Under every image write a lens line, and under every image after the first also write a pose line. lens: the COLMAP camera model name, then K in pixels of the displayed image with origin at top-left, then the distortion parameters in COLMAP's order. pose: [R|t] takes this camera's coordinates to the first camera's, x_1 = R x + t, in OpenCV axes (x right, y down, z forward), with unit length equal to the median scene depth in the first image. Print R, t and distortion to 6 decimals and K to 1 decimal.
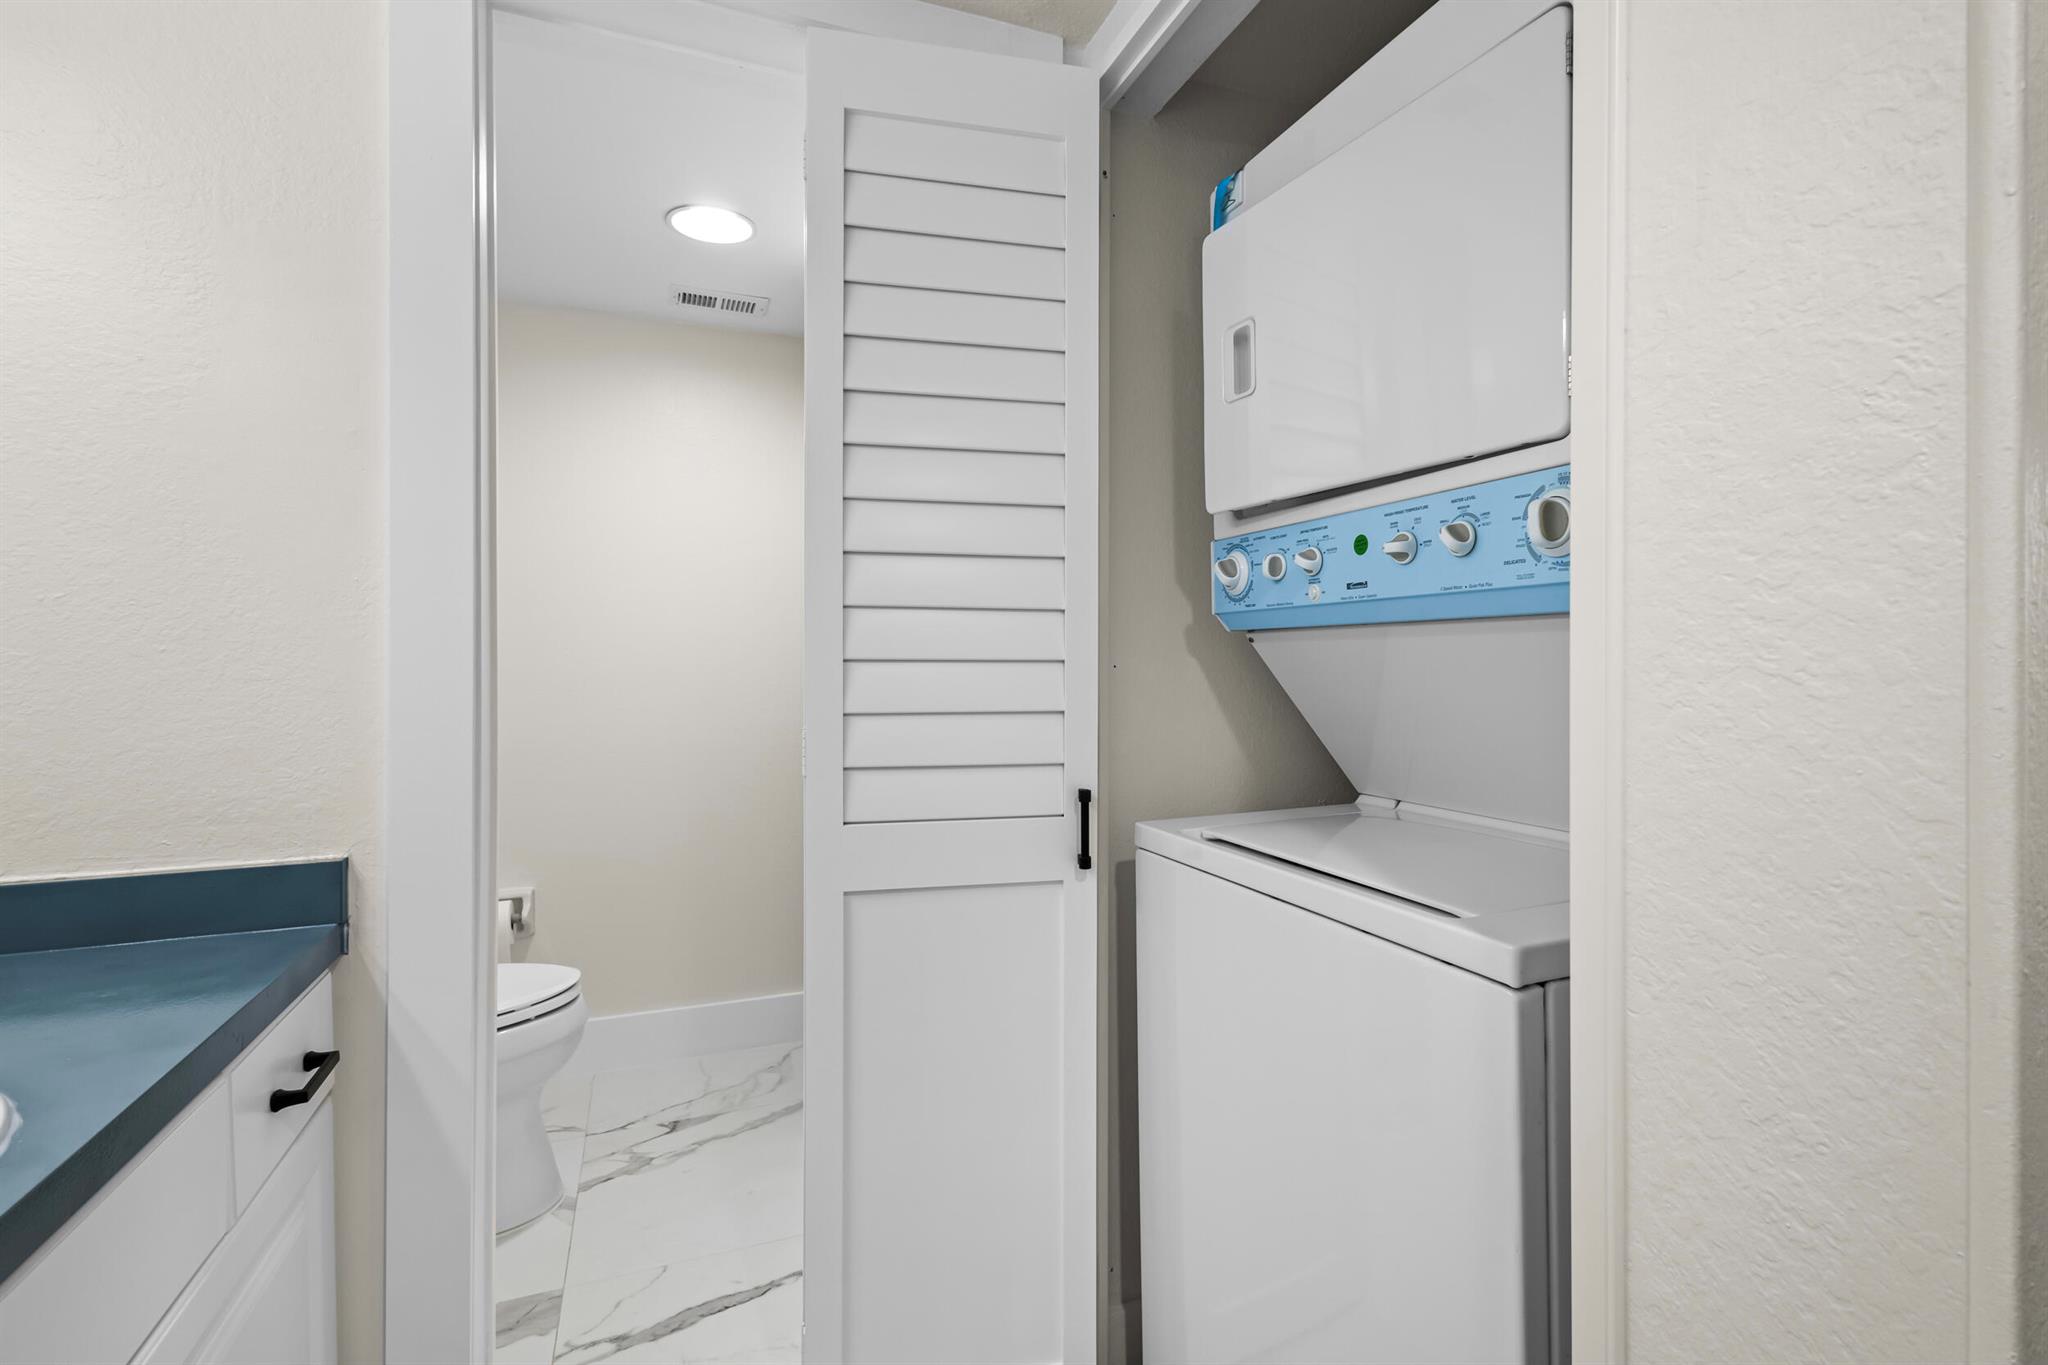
lens RADIAL K [[945.8, 0, 1024.9], [0, 945.8, 682.2], [0, 0, 1]] dist [0.002412, -0.000155]
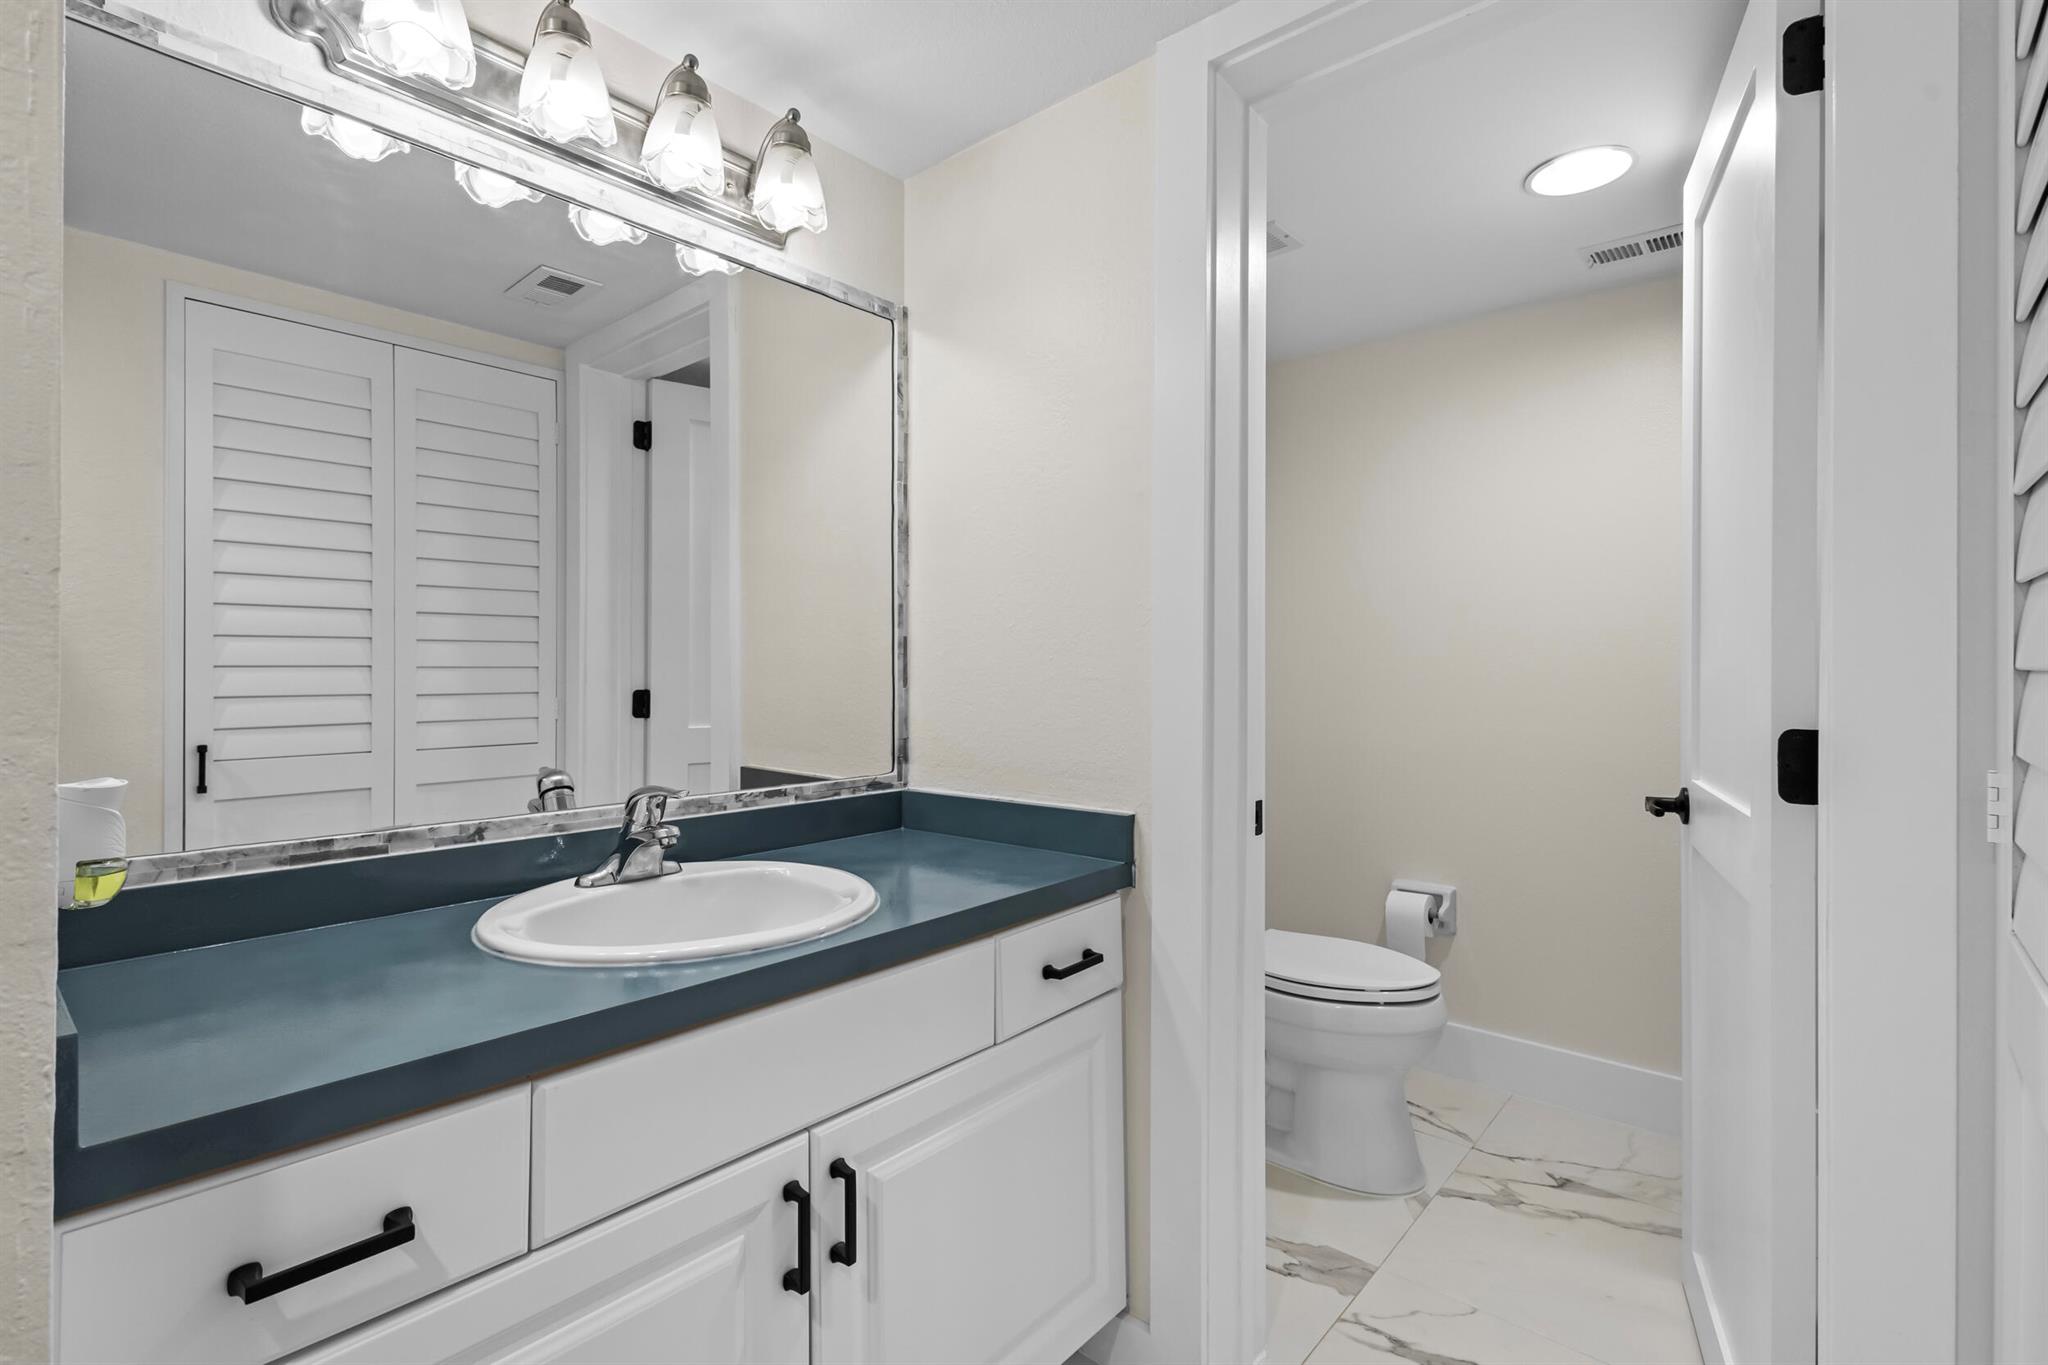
lens RADIAL K [[945.8, 0, 1024.9], [0, 945.8, 682.2], [0, 0, 1]] dist [0.002412, -0.000155]
pose [[0.463130, 0.023200, -0.885987, 0.199486], [-0.026989, 0.999563, 0.012066, -0.006151], [0.885879, 0.018324, 0.463553, 0.130578]]
